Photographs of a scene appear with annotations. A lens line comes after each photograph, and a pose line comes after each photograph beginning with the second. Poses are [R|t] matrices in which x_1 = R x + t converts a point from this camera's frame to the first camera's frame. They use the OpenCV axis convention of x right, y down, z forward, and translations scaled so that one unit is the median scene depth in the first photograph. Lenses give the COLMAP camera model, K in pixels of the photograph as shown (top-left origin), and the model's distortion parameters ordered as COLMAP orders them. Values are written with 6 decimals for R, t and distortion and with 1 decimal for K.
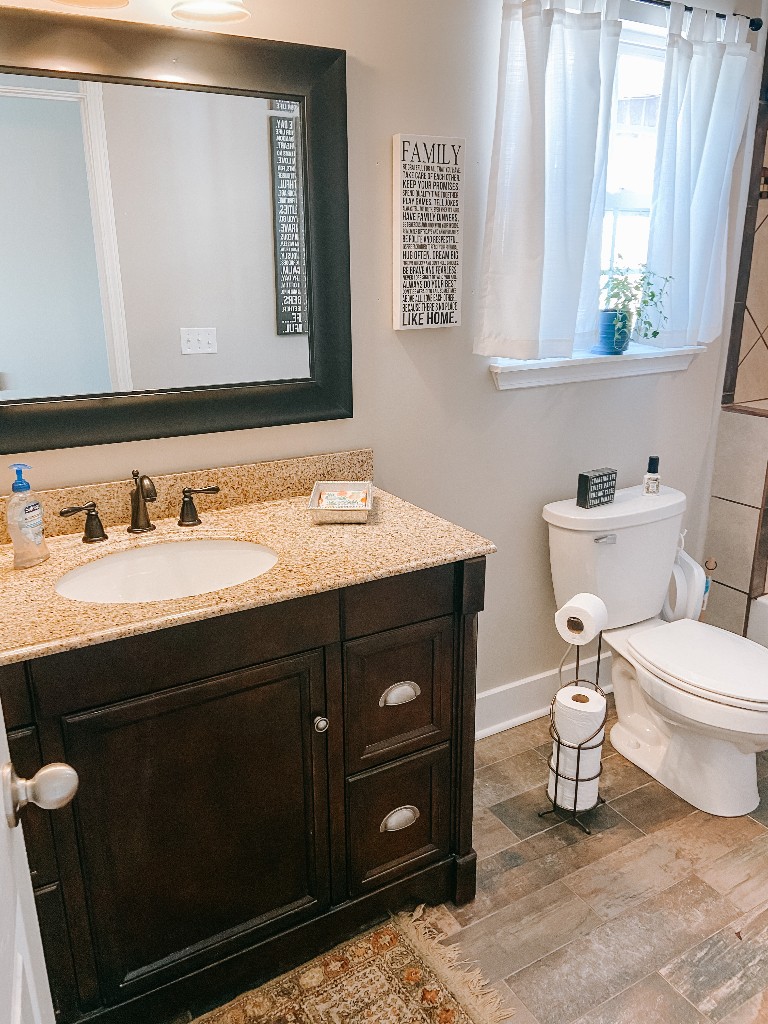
lens RADIAL K [[746.4, 0, 384.6], [0, 746.4, 510.9], [0, 0, 1]] dist [0.036626, -0.025436]
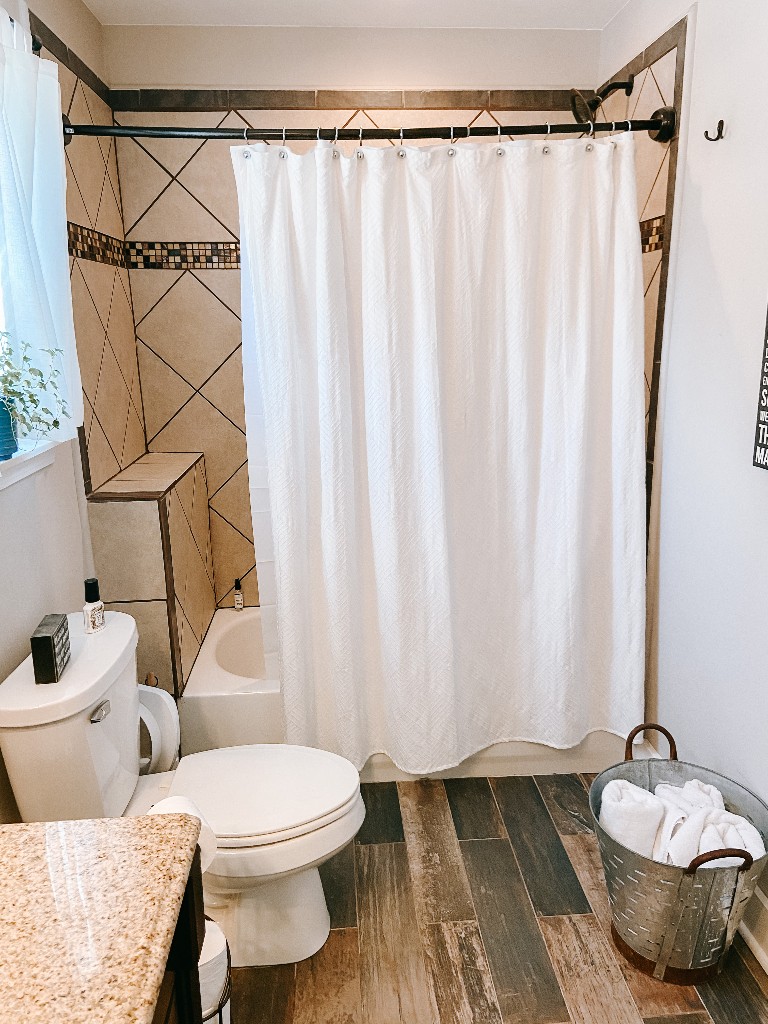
lens RADIAL K [[746.4, 0, 384.1], [0, 746.4, 509.1], [0, 0, 1]] dist [0.036626, -0.025436]
pose [[0.421898, -0.204523, 0.883274, -0.176134], [0.266985, 0.959052, 0.094544, -0.138699], [-0.866442, 0.195933, 0.459226, 0.395675]]
